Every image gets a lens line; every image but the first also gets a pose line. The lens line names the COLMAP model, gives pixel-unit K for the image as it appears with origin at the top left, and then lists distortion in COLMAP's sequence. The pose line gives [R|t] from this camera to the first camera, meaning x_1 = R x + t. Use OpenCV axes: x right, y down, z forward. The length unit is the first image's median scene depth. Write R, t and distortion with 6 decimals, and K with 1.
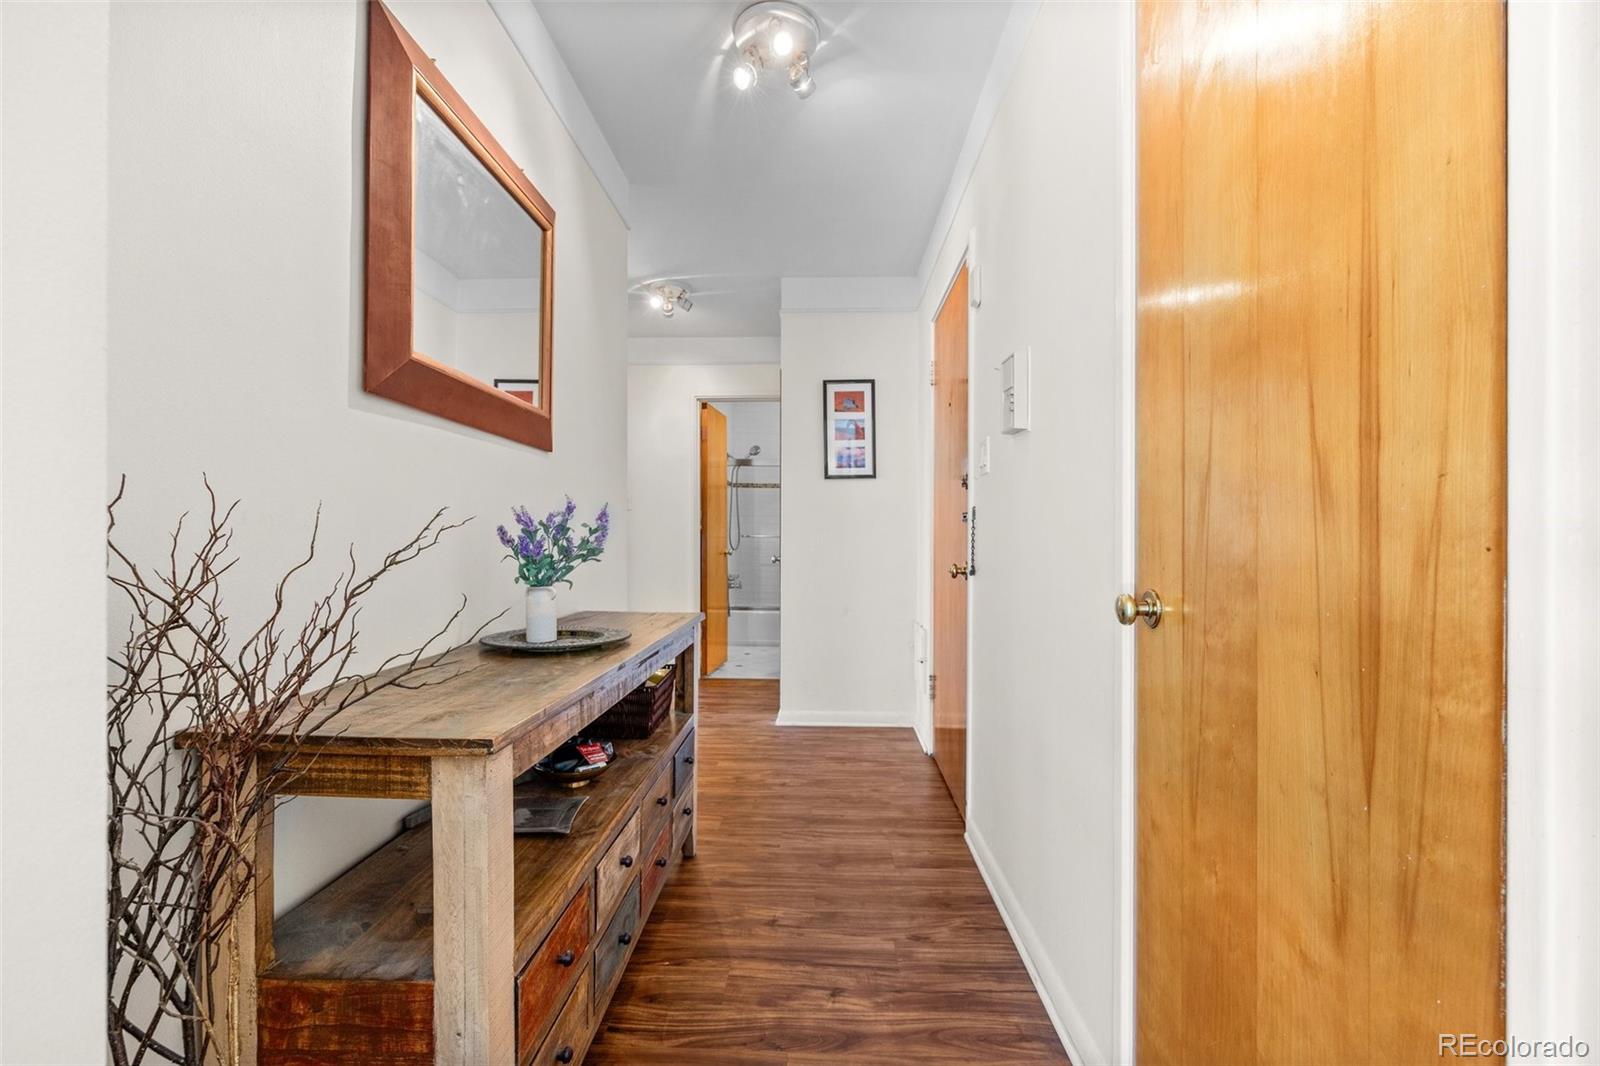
lens RADIAL K [[677.9, 0, 796.4], [0, 677.9, 537.1], [0, 0, 1]] dist [-0.009268, -0.000084]
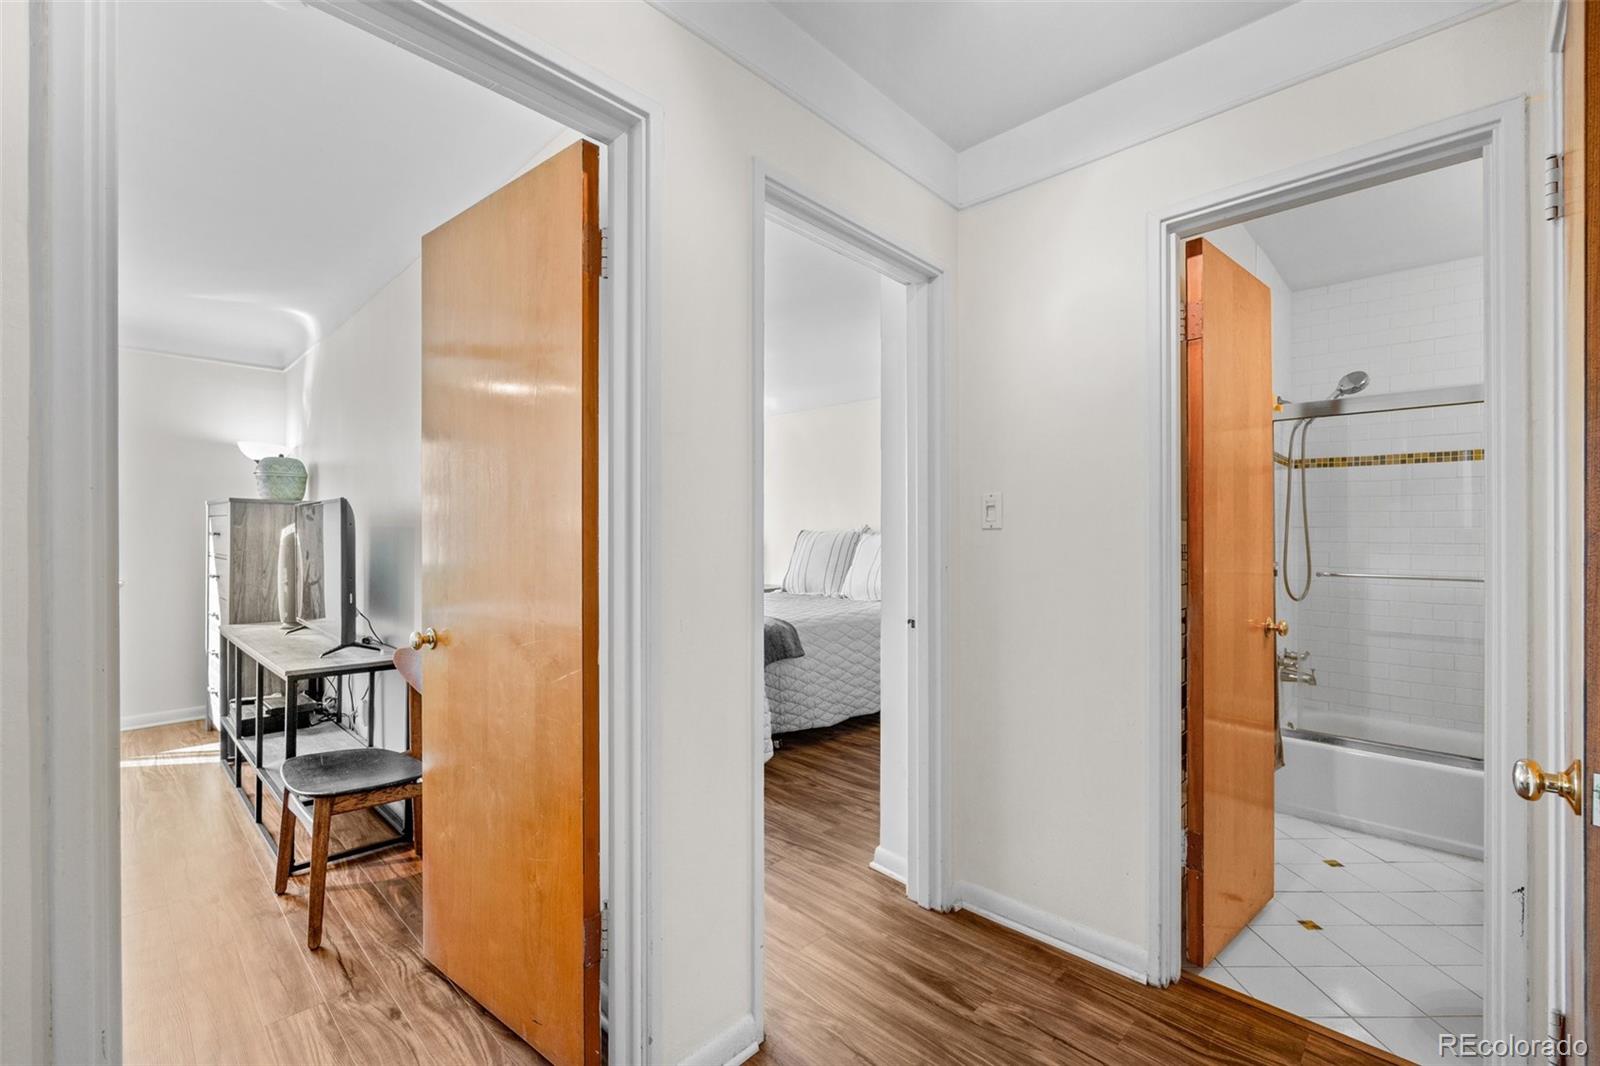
lens RADIAL K [[677.9, 0, 798.4], [0, 677.9, 532.2], [0, 0, 1]] dist [-0.009268, -0.000084]
pose [[0.745310, 0.005437, -0.666695, -0.039272], [-0.002358, 0.999982, 0.005519, -0.032448], [0.666713, -0.002542, 0.745310, 0.447639]]
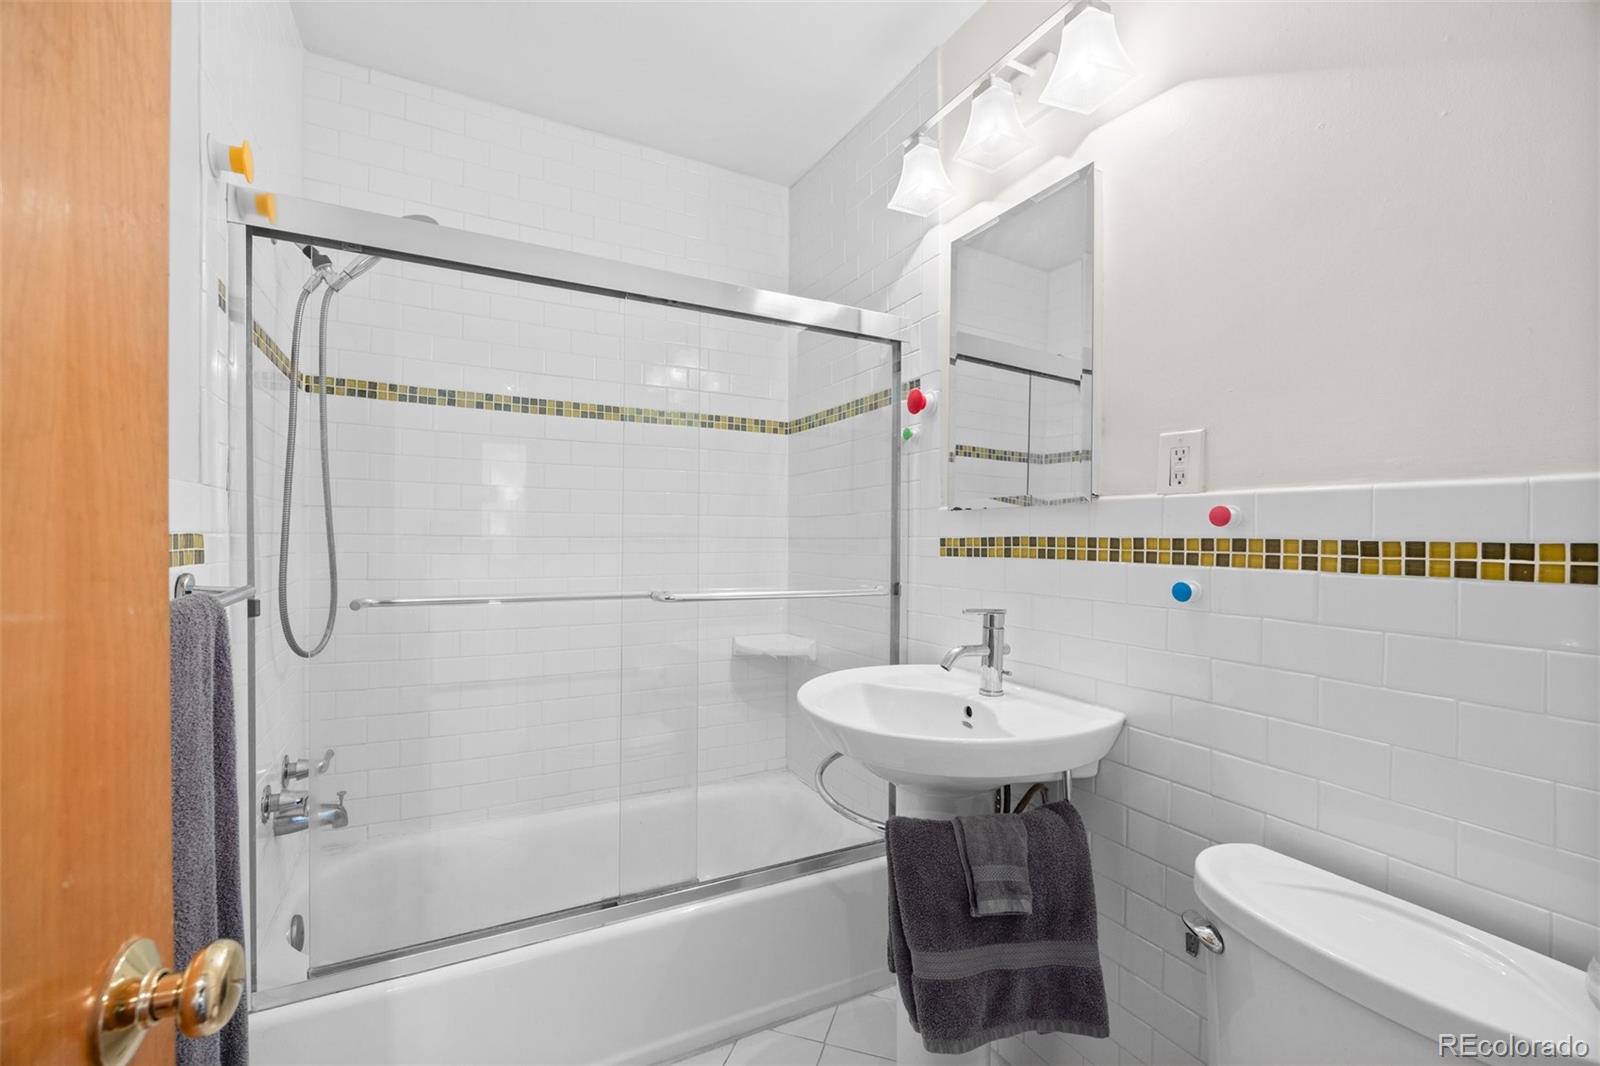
lens RADIAL K [[677.9, 0, 804.5], [0, 677.9, 533.5], [0, 0, 1]] dist [-0.009268, -0.000084]
pose [[0.862934, 0.006781, 0.505271, -0.082363], [-0.006079, 0.999977, -0.003038, -0.017774], [-0.505280, -0.000450, 0.862955, 0.971464]]
